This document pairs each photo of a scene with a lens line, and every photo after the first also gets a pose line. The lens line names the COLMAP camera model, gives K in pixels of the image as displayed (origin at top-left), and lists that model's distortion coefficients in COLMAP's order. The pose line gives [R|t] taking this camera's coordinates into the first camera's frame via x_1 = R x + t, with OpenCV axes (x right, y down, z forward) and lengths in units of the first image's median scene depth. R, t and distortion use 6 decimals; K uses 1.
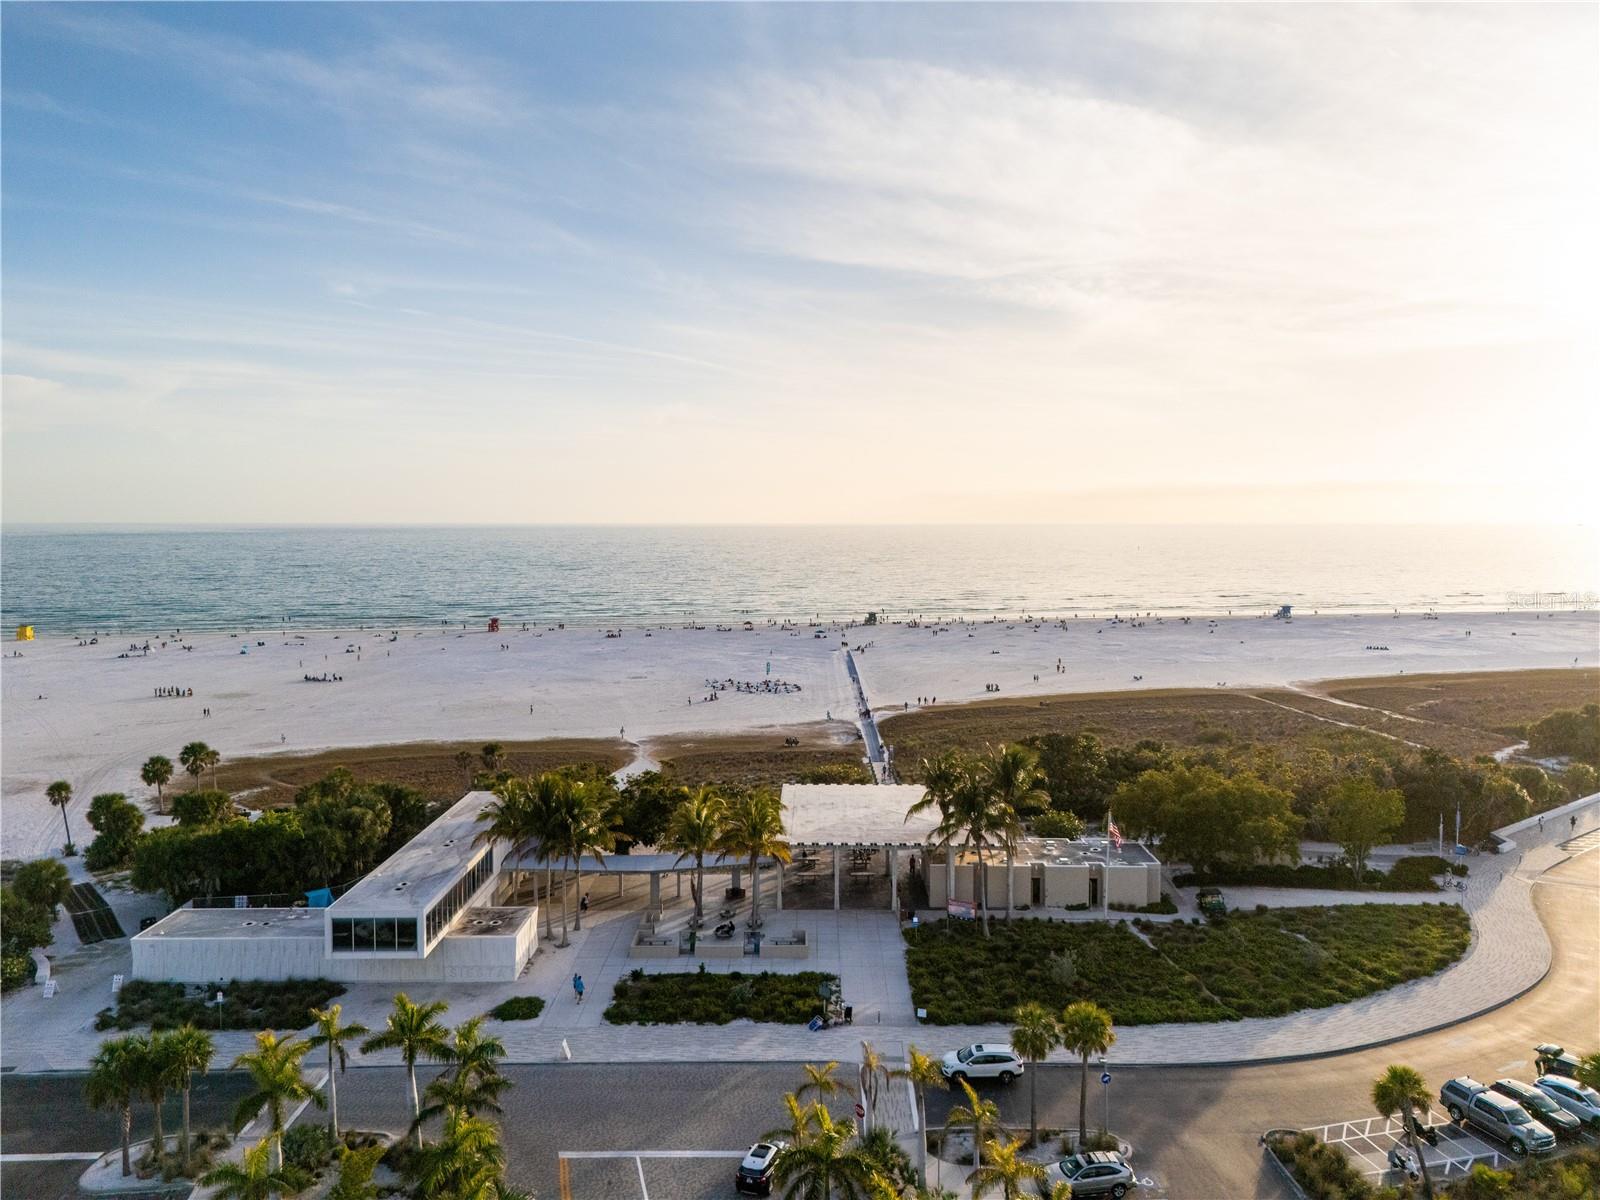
lens RADIAL K [[1194.4, 0, 801.9], [0, 1194.4, 585.7], [0, 0, 1]] dist [0.052635, -0.030889]
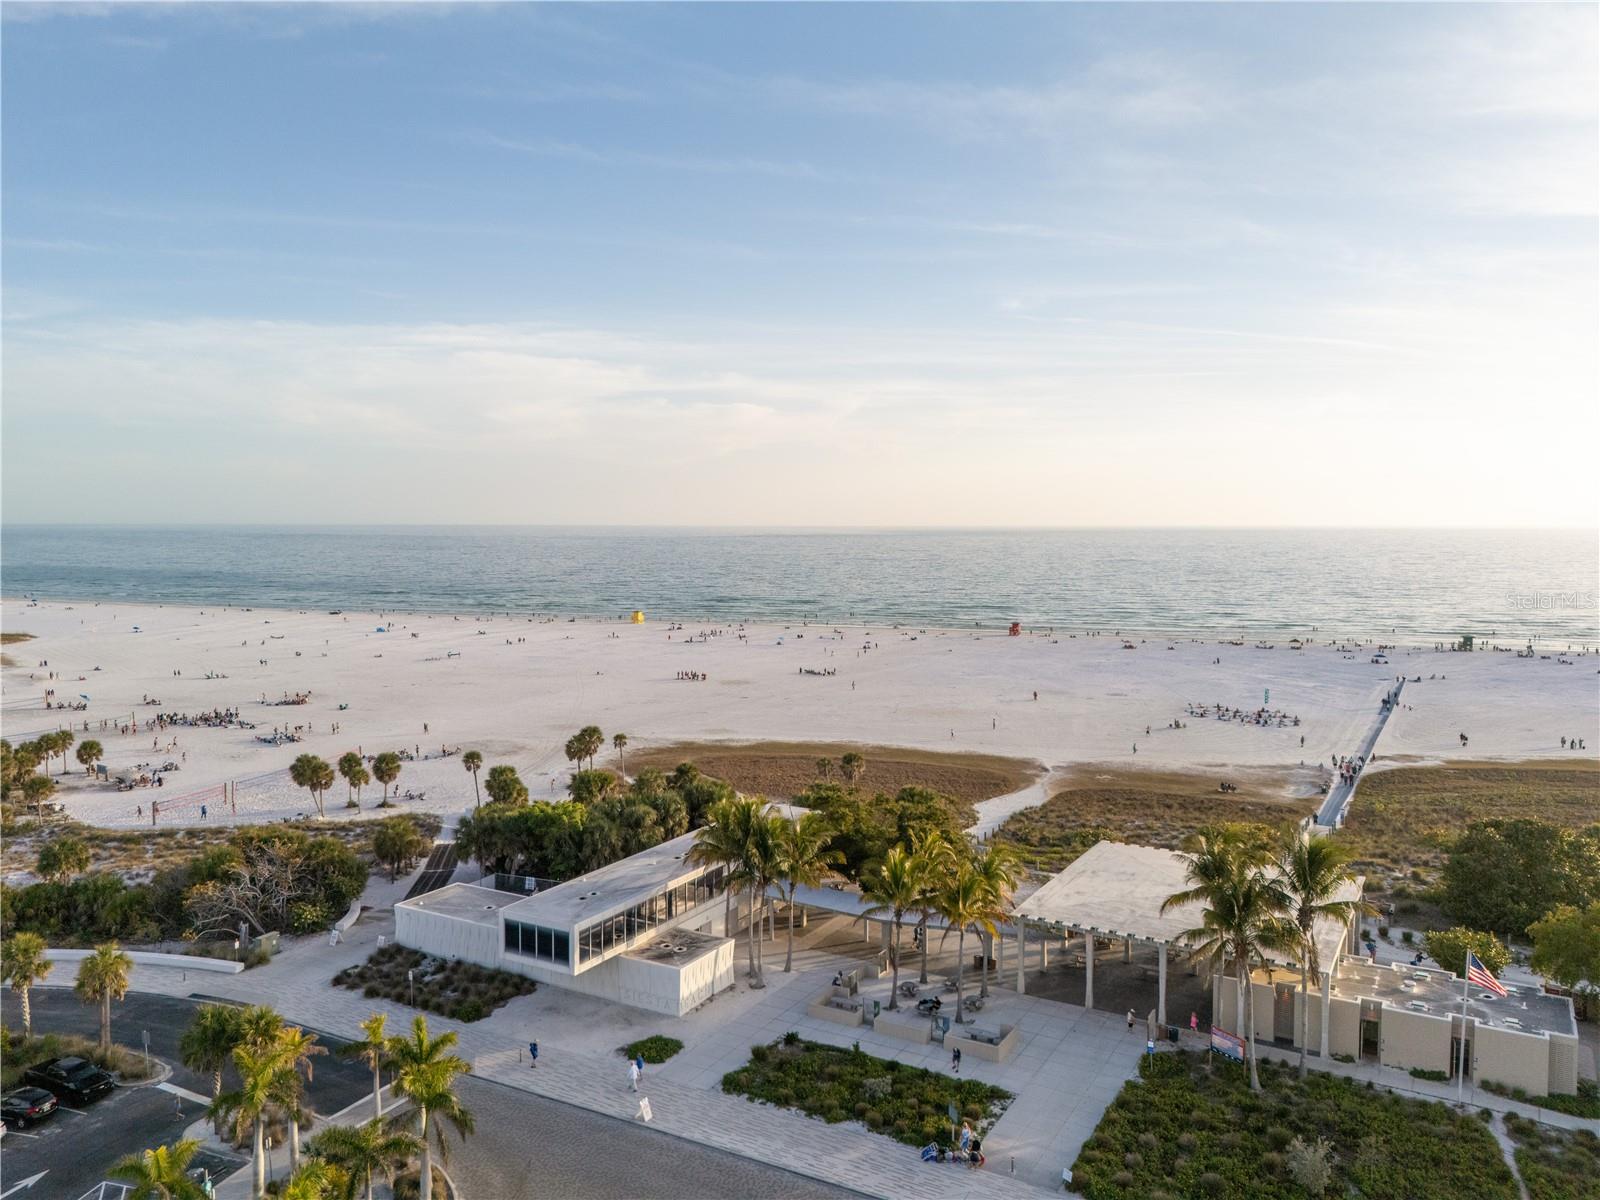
lens RADIAL K [[1194.4, 0, 804.8], [0, 1194.4, 599.2], [0, 0, 1]] dist [0.052635, -0.030889]
pose [[0.871741, 0.035331, -0.488691, 0.253923], [-0.030674, 0.999376, 0.017534, -0.012474], [0.489006, -0.000295, 0.872281, 0.204982]]
